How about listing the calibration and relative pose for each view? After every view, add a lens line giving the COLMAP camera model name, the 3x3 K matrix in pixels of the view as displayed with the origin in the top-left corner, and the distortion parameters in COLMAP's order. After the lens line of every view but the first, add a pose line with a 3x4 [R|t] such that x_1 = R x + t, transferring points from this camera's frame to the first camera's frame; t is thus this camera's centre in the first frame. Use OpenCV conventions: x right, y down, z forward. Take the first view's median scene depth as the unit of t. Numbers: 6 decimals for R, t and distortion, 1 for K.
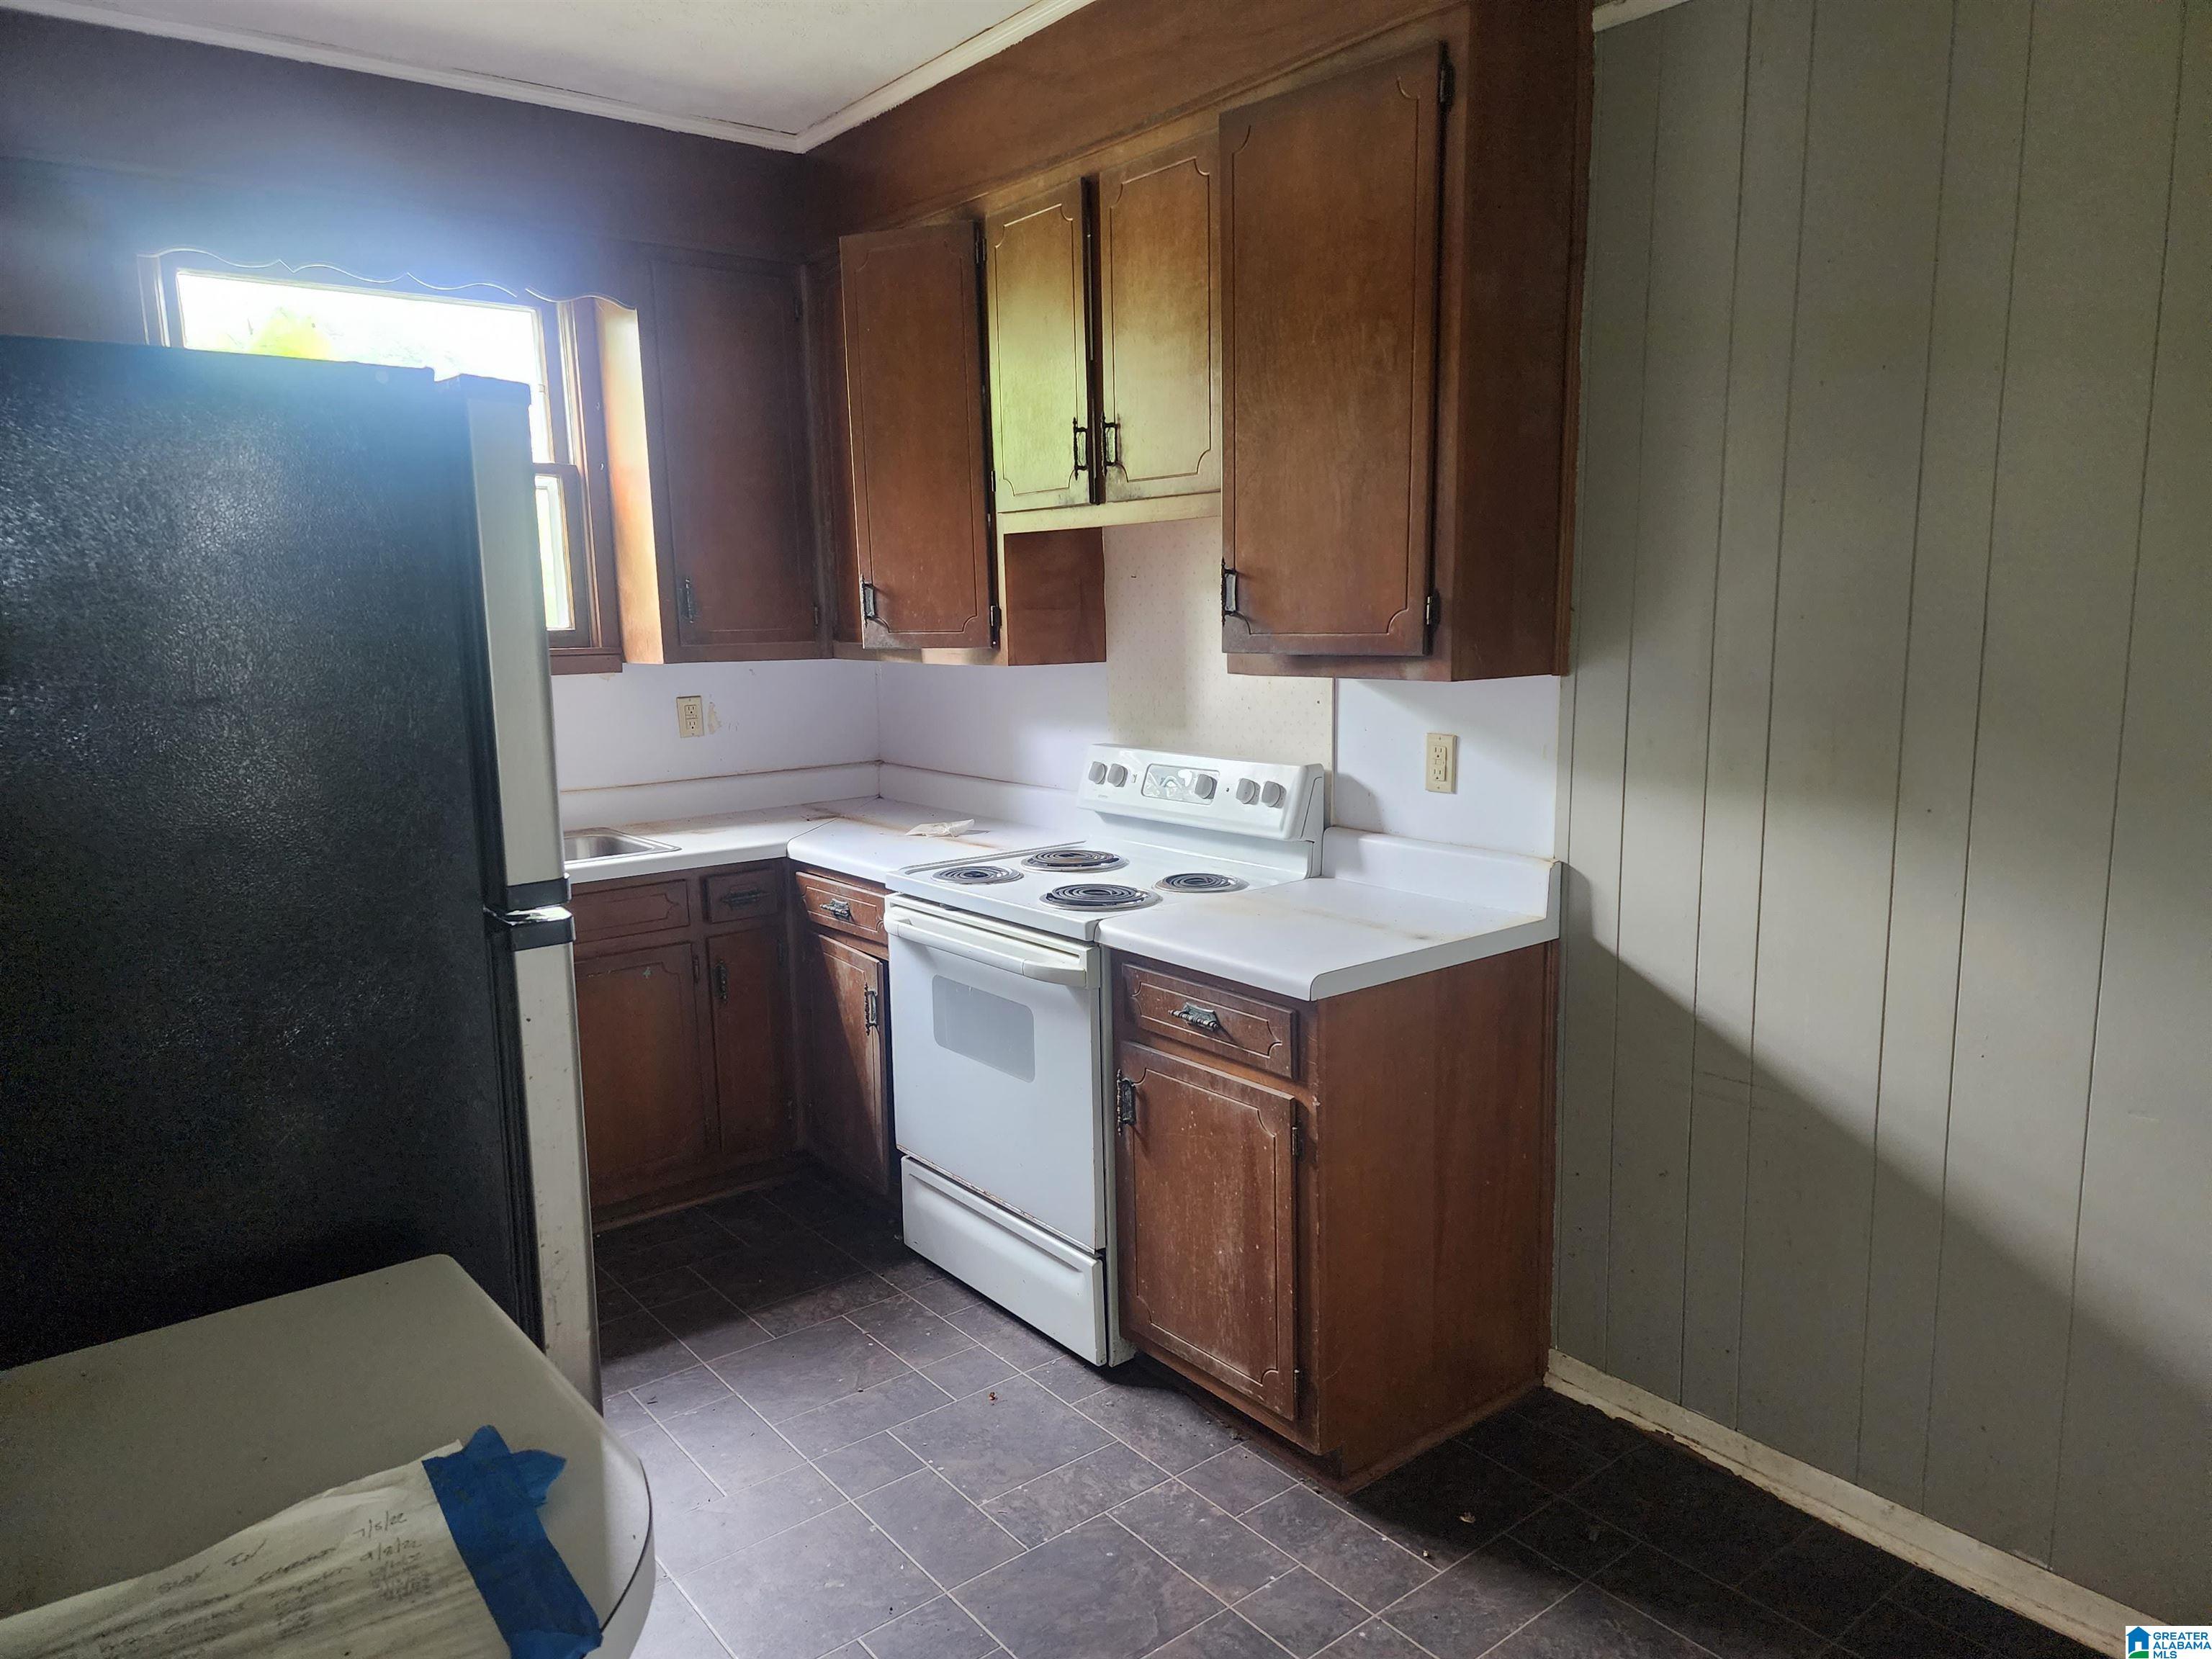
lens RADIAL K [[1469.9, 0, 1118.2], [0, 1469.9, 828.6], [0, 0, 1]] dist [0.099611, -0.111789]
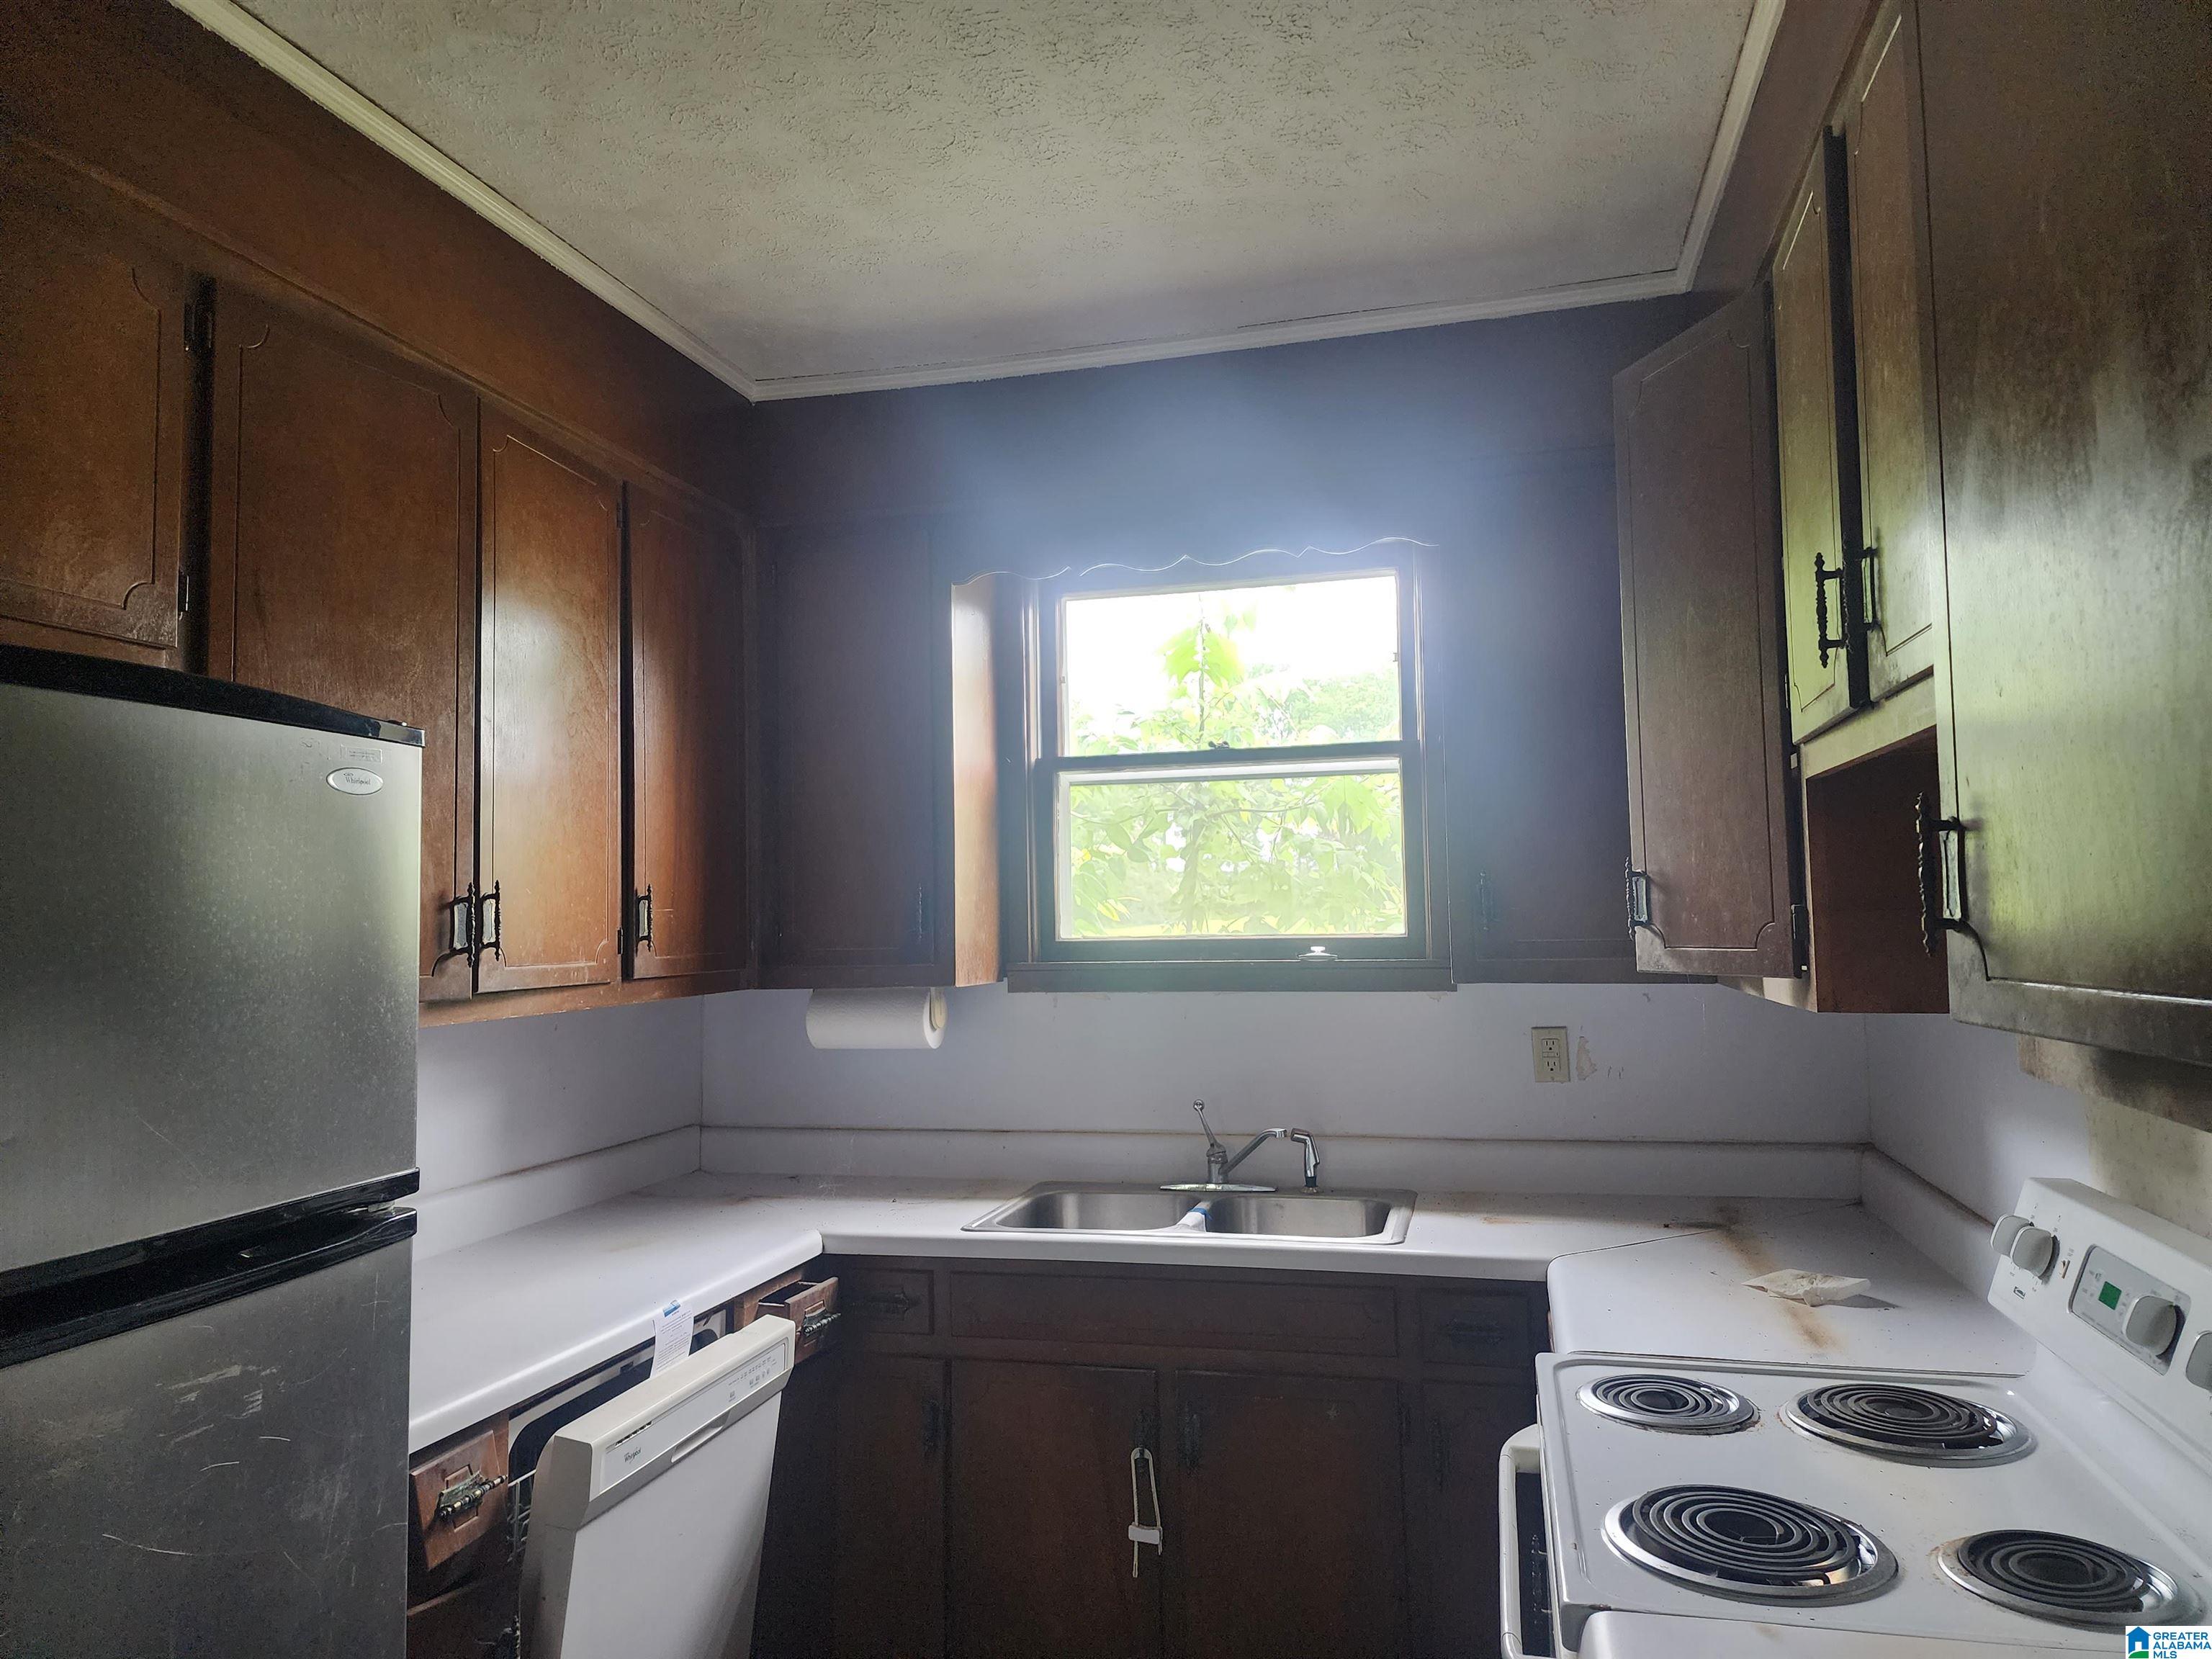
lens RADIAL K [[1469.9, 0, 1118.2], [0, 1469.9, 828.6], [0, 0, 1]] dist [0.099611, -0.111789]
pose [[0.595630, -0.047942, -0.801827, 0.219900], [-0.110037, 0.983937, -0.140570, -0.070532], [0.795686, 0.171958, 0.580787, 0.455047]]
